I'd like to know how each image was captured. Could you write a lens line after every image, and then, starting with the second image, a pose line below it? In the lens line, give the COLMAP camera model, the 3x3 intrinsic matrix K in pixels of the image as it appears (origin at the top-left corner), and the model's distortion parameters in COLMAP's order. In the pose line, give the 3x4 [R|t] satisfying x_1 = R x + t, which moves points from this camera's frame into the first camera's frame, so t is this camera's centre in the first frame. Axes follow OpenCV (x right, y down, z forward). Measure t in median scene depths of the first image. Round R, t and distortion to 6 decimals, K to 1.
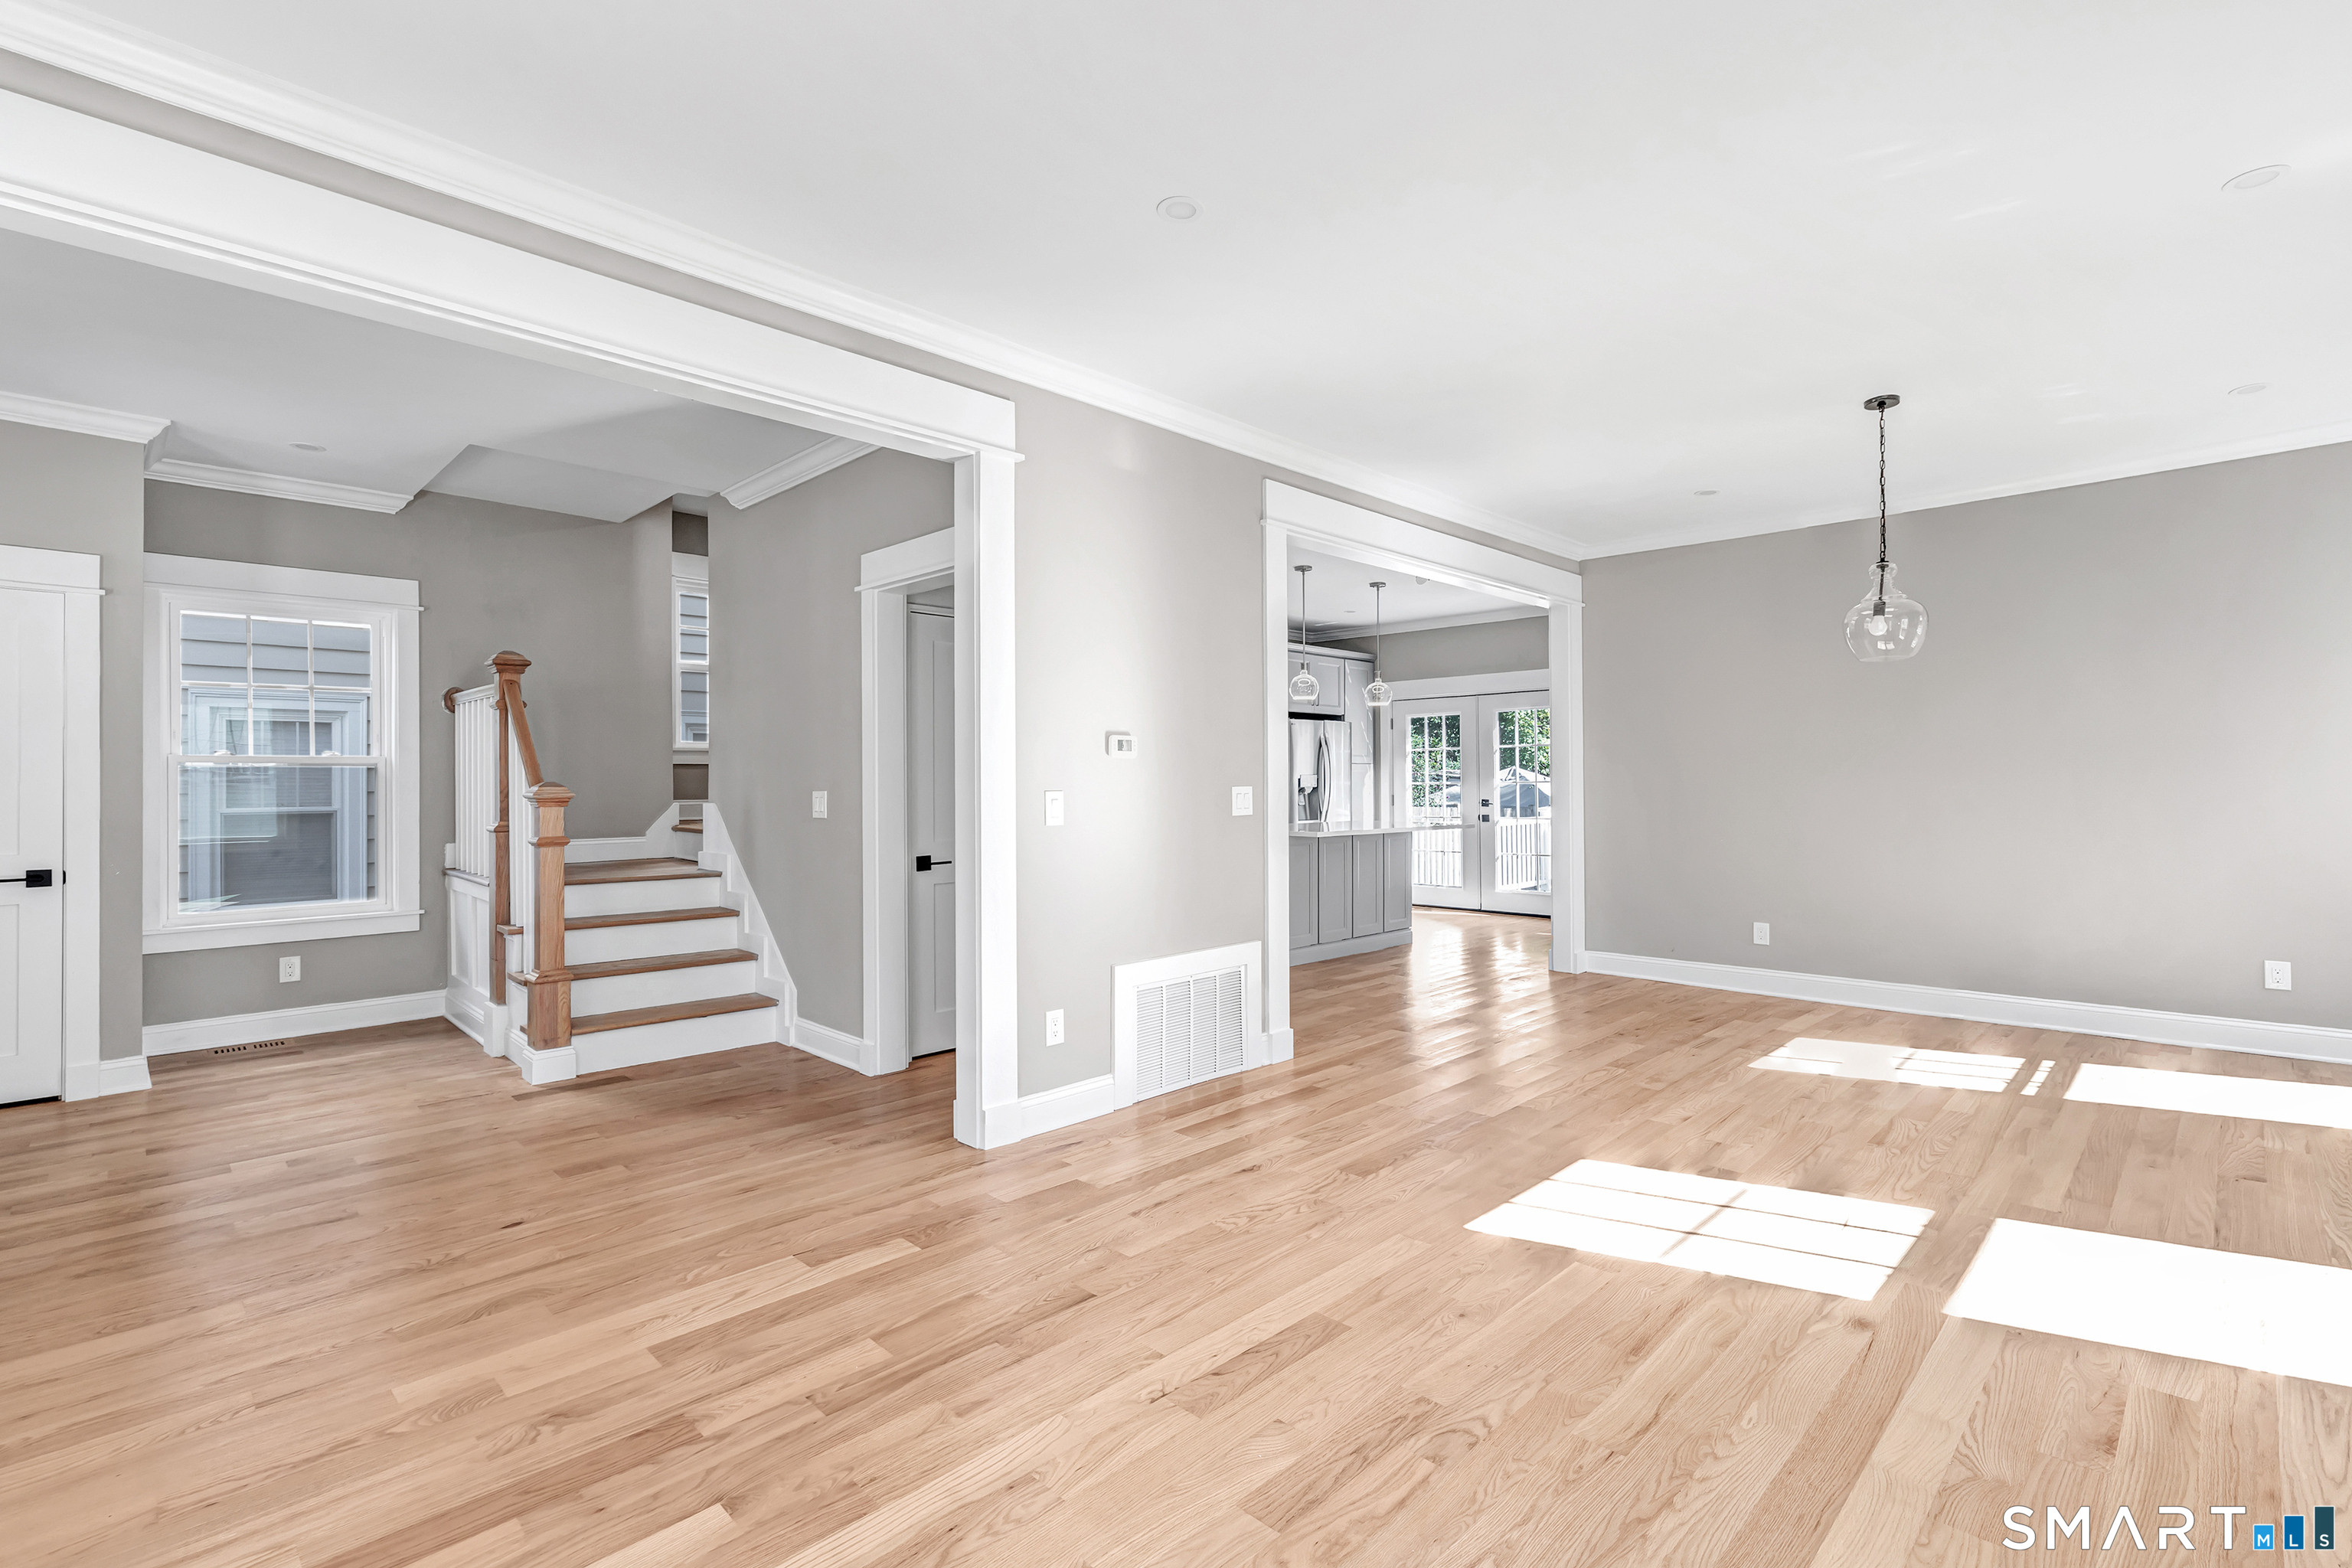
lens RADIAL K [[1044.5, 0, 1192.0], [0, 1044.5, 777.1], [0, 0, 1]] dist [-0.001464, 0.000162]
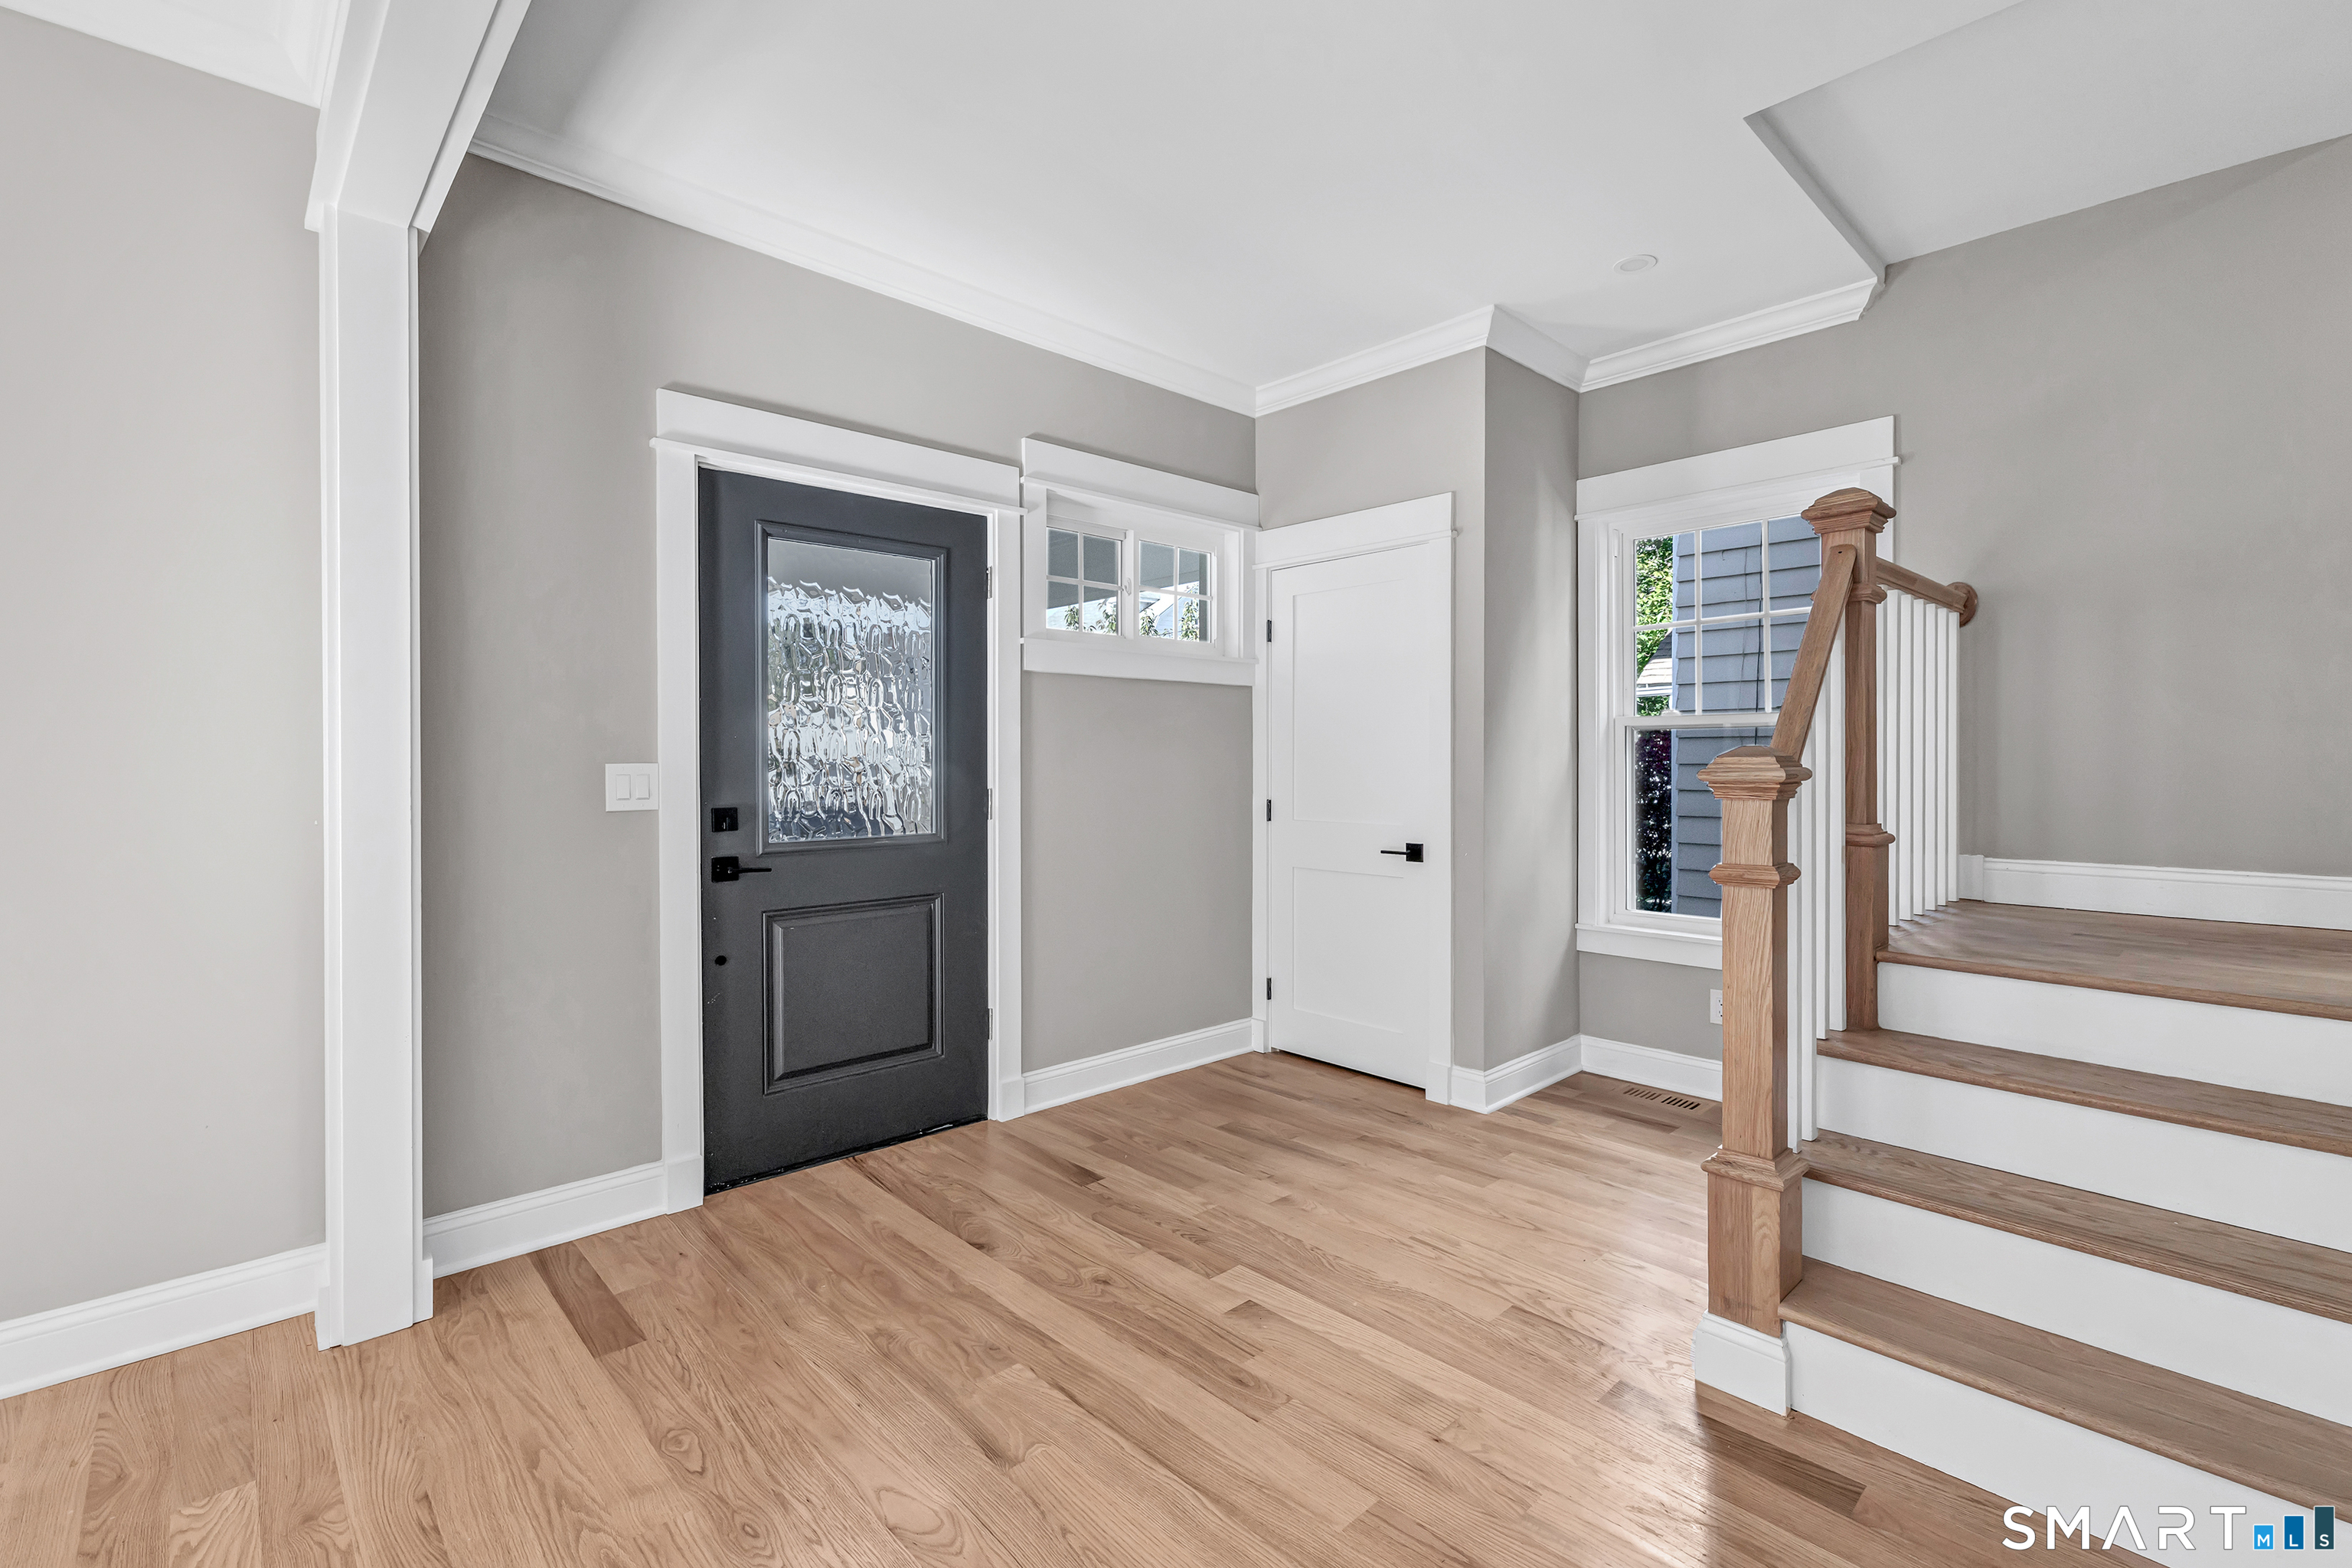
lens RADIAL K [[1051.6, 0, 1174.4], [0, 1051.6, 764.5], [0, 0, 1]] dist [-0.000123, 0.000144]
pose [[-0.049823, 0.009634, -0.998712, -0.124626], [0.008192, 0.999924, 0.009237, 0.006067], [0.998724, -0.007722, -0.049899, 0.697745]]
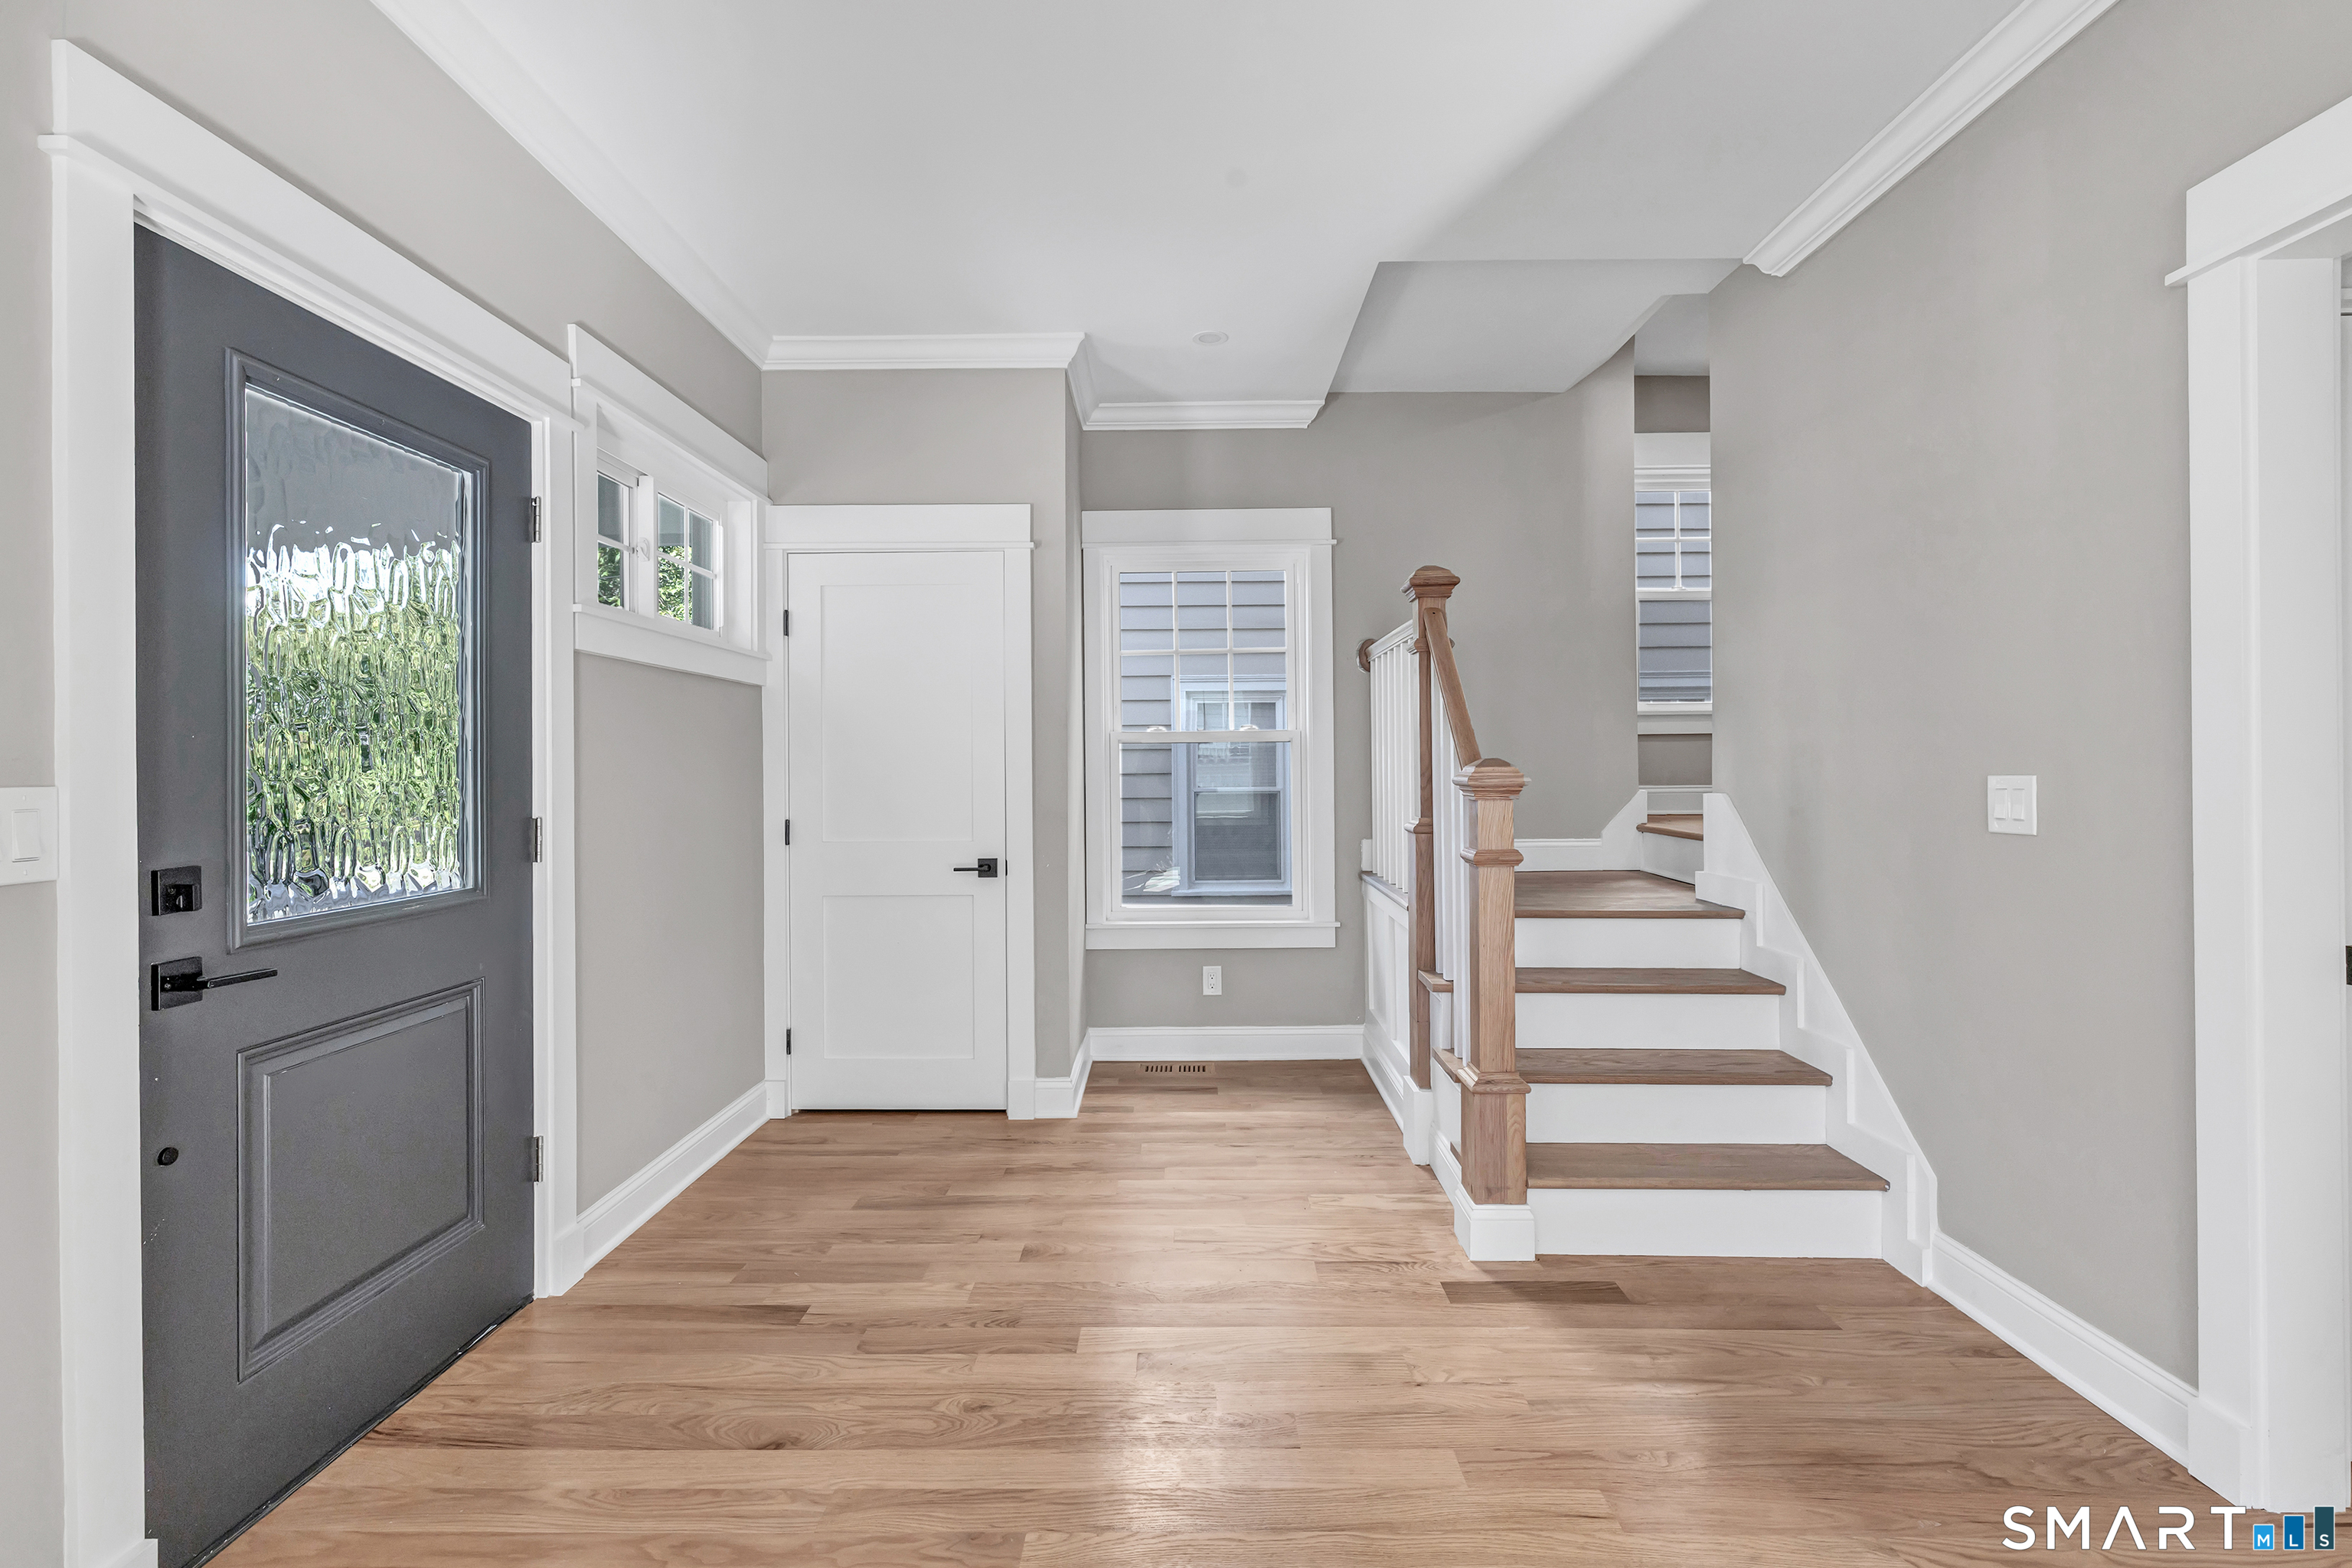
lens RADIAL K [[1063.4, 0, 1174.7], [0, 1063.4, 765.4], [0, 0, 1]] dist [-0.000195, 0.000191]
pose [[0.687852, -0.002030, -0.725849, -0.267942], [0.008370, 0.999952, 0.005134, 0.003672], [0.725803, -0.009607, 0.687835, 0.403359]]
